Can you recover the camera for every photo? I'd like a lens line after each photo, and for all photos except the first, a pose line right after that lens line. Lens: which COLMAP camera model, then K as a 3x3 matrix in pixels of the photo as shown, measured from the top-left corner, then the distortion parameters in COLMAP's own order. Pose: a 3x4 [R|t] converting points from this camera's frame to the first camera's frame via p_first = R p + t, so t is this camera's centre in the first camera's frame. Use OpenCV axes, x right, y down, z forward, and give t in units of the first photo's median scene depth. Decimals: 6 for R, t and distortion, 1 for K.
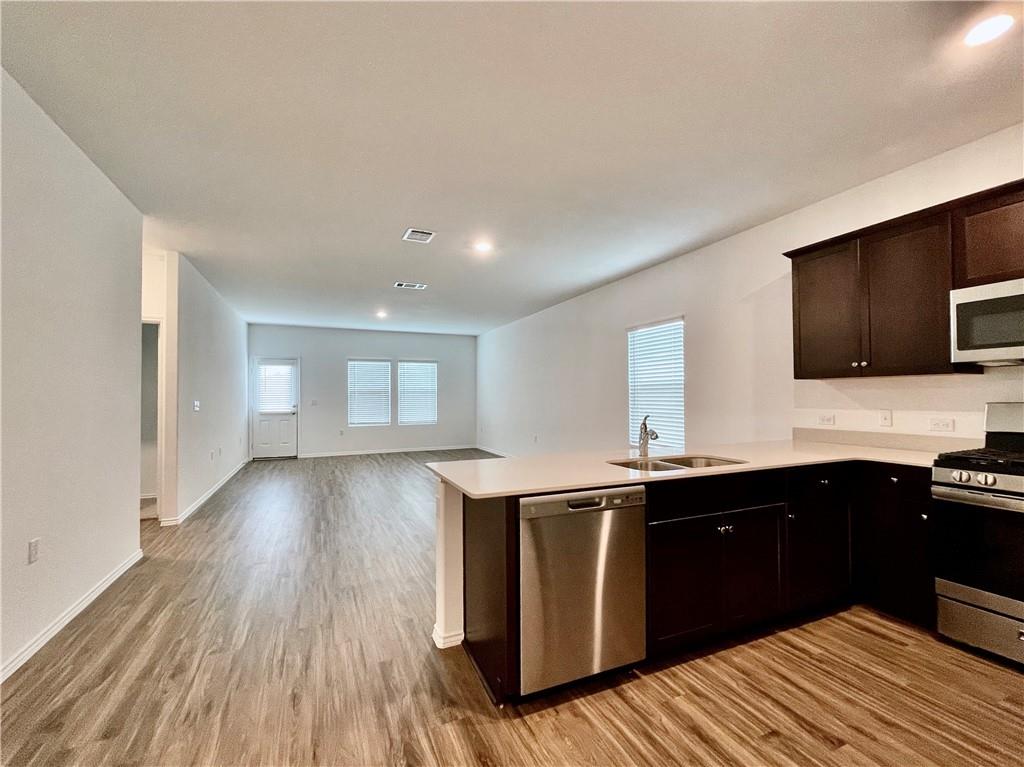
lens RADIAL K [[424.2, 0, 509.0], [0, 424.2, 386.2], [0, 0, 1]] dist [0.004600, 0.000113]
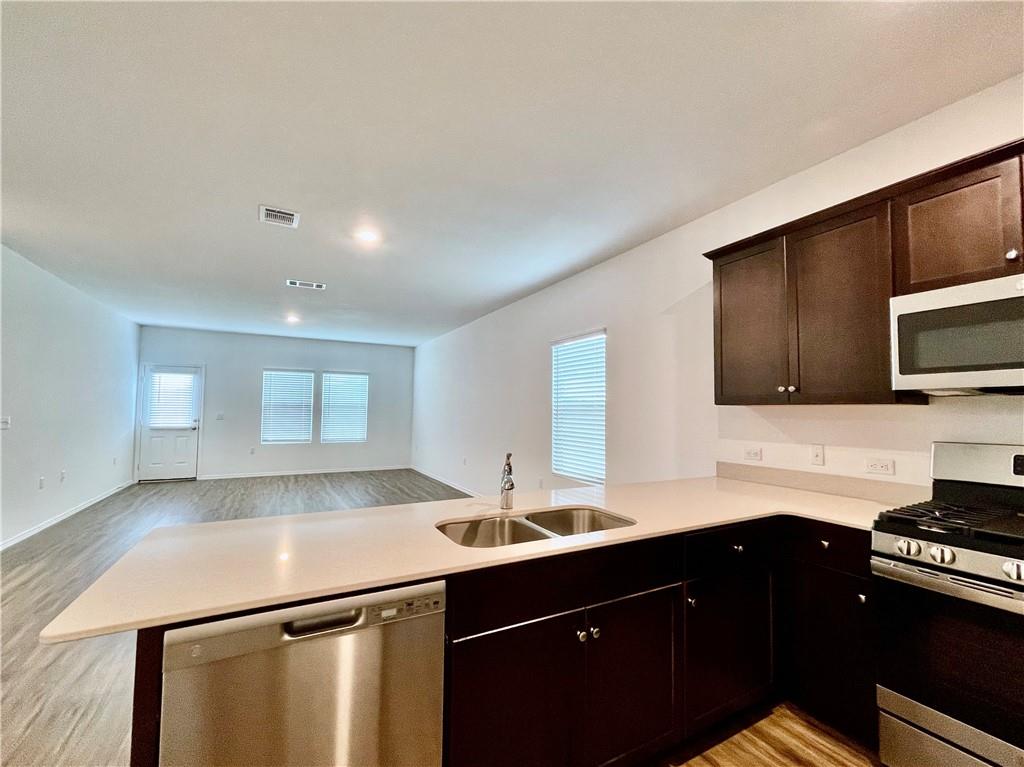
lens RADIAL K [[423.7, 0, 509.9], [0, 423.7, 388.0], [0, 0, 1]] dist [-0.000543, 0.000542]
pose [[0.995988, 0.021915, 0.086762, 0.196520], [-0.019261, 0.999324, -0.031310, -0.015247], [-0.087390, 0.029513, 0.995737, 0.208102]]
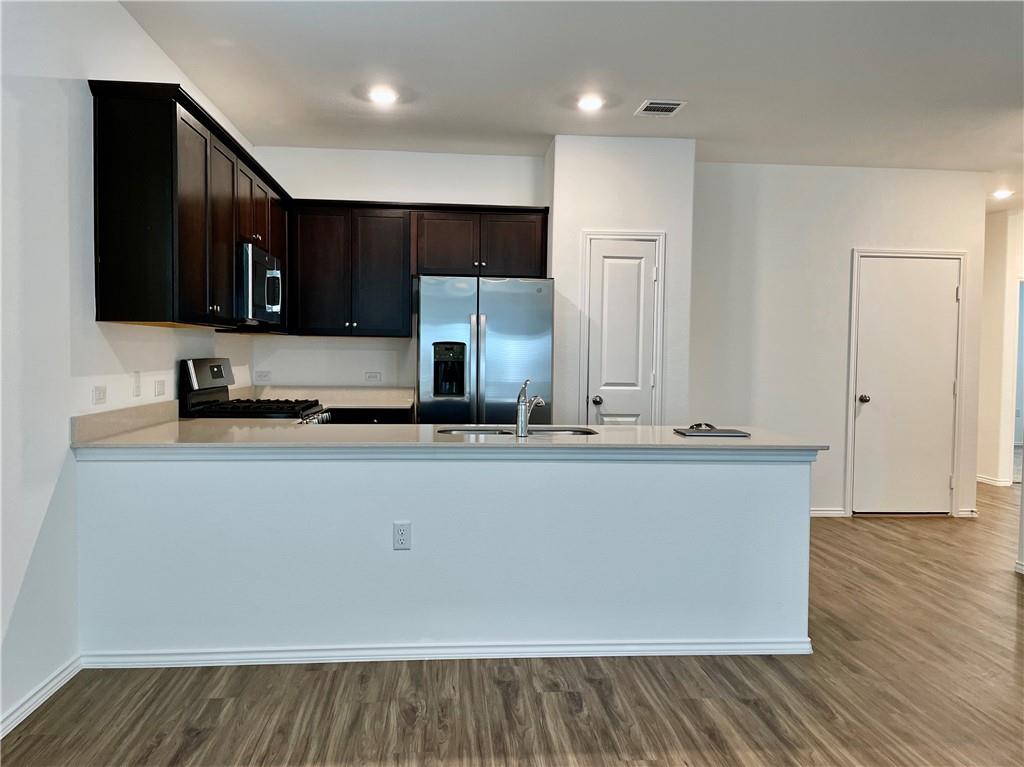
lens RADIAL K [[803.0, 0, 512.0], [0, 803.0, 383.5], [0, 0, 1]] dist [0.116981, -0.131465]
pose [[-0.948831, -0.018701, 0.315232, -0.085107], [-0.014835, 0.999782, 0.014661, 0.042602], [-0.315437, 0.009234, -0.948902, 1.858412]]
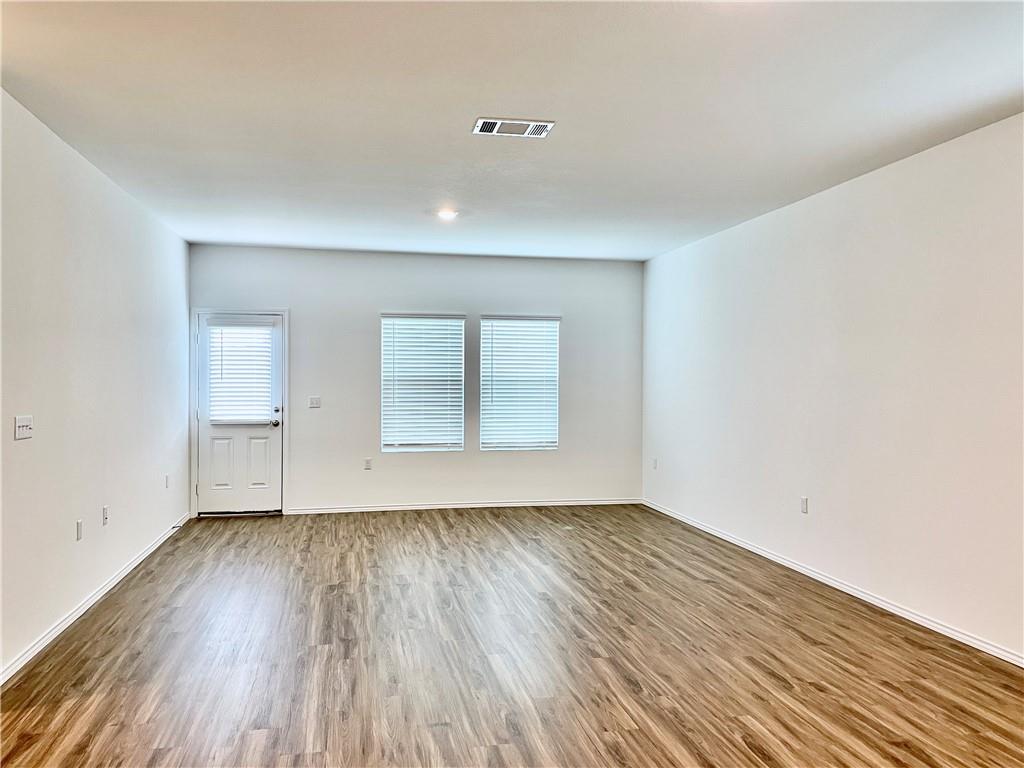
lens RADIAL K [[776.0, 0, 512.0], [0, 776.0, 384.0], [0, 0, 1]] dist [0.102442, -0.121549]
pose [[0.977887, 0.012527, -0.208758, -0.140839], [-0.006430, 0.999533, 0.029860, -0.035368], [0.209035, -0.027858, 0.977511, 0.499826]]
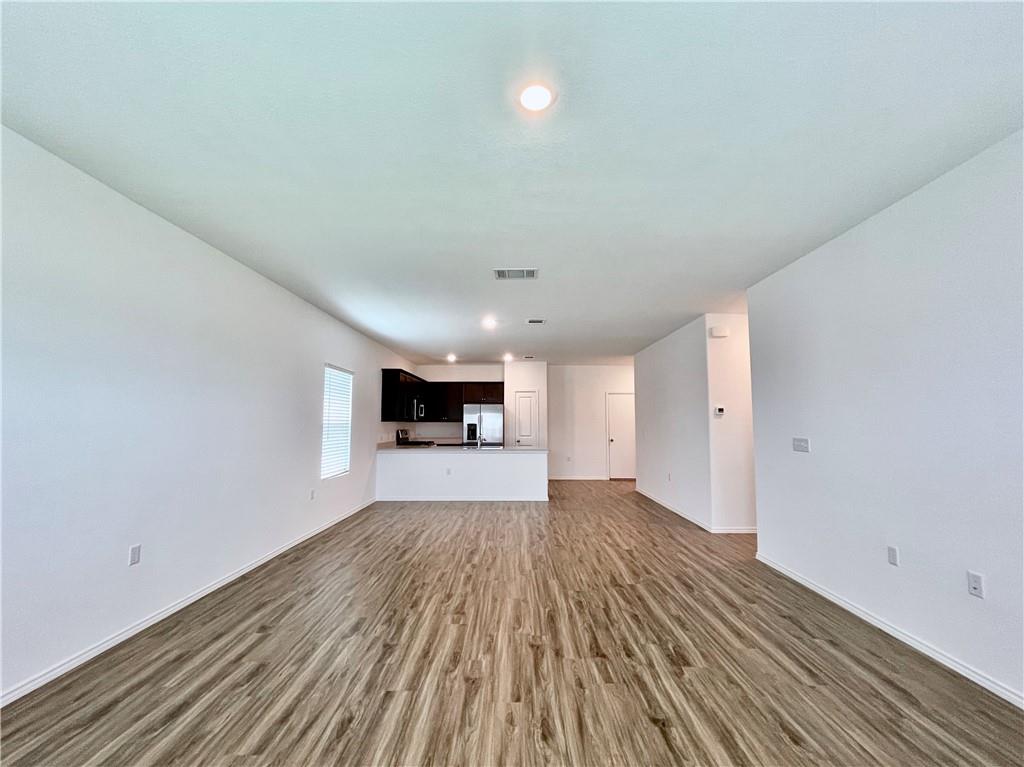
lens RADIAL K [[423.7, 0, 509.9], [0, 423.7, 388.0], [0, 0, 1]] dist [-0.000543, 0.000542]
pose [[-0.908215, 0.039842, 0.416603, -0.910084], [-0.004937, 0.994369, -0.105859, 0.047285], [-0.418475, -0.098200, -0.902904, 2.894240]]
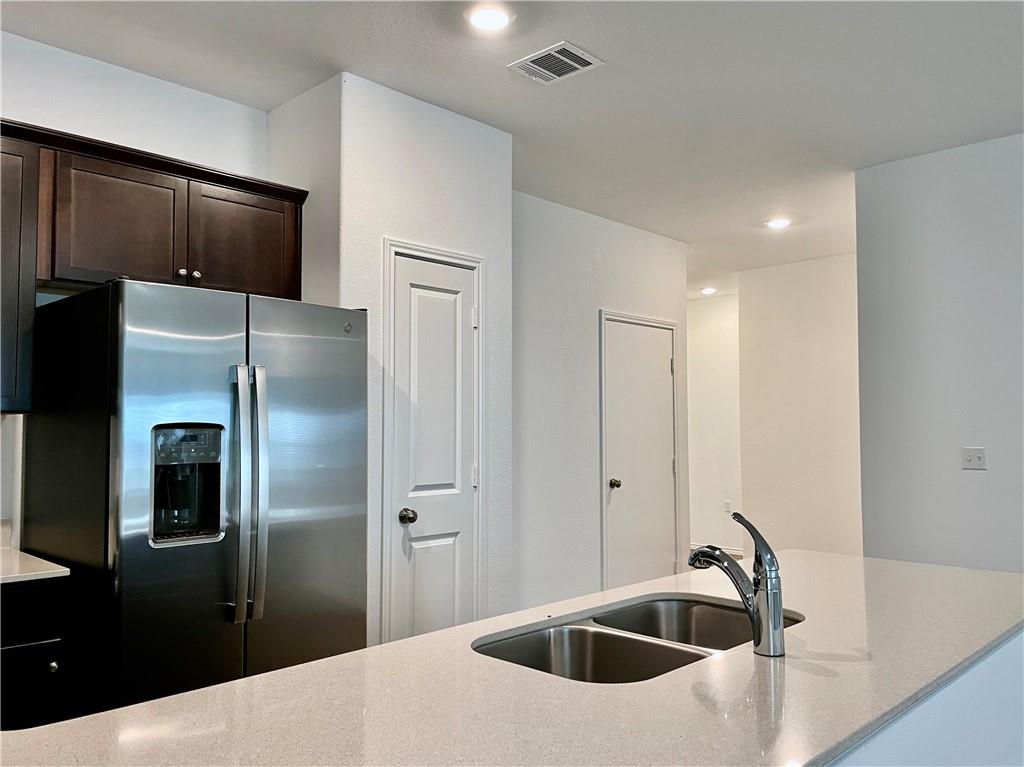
lens RADIAL K [[803.0, 0, 512.0], [0, 803.0, 383.5], [0, 0, 1]] dist [0.116981, -0.131465]
pose [[-0.923144, -0.014021, -0.384198, 0.574868], [0.015037, 0.997253, -0.072525, 0.007055], [0.384160, -0.072728, -0.920398, 1.185894]]
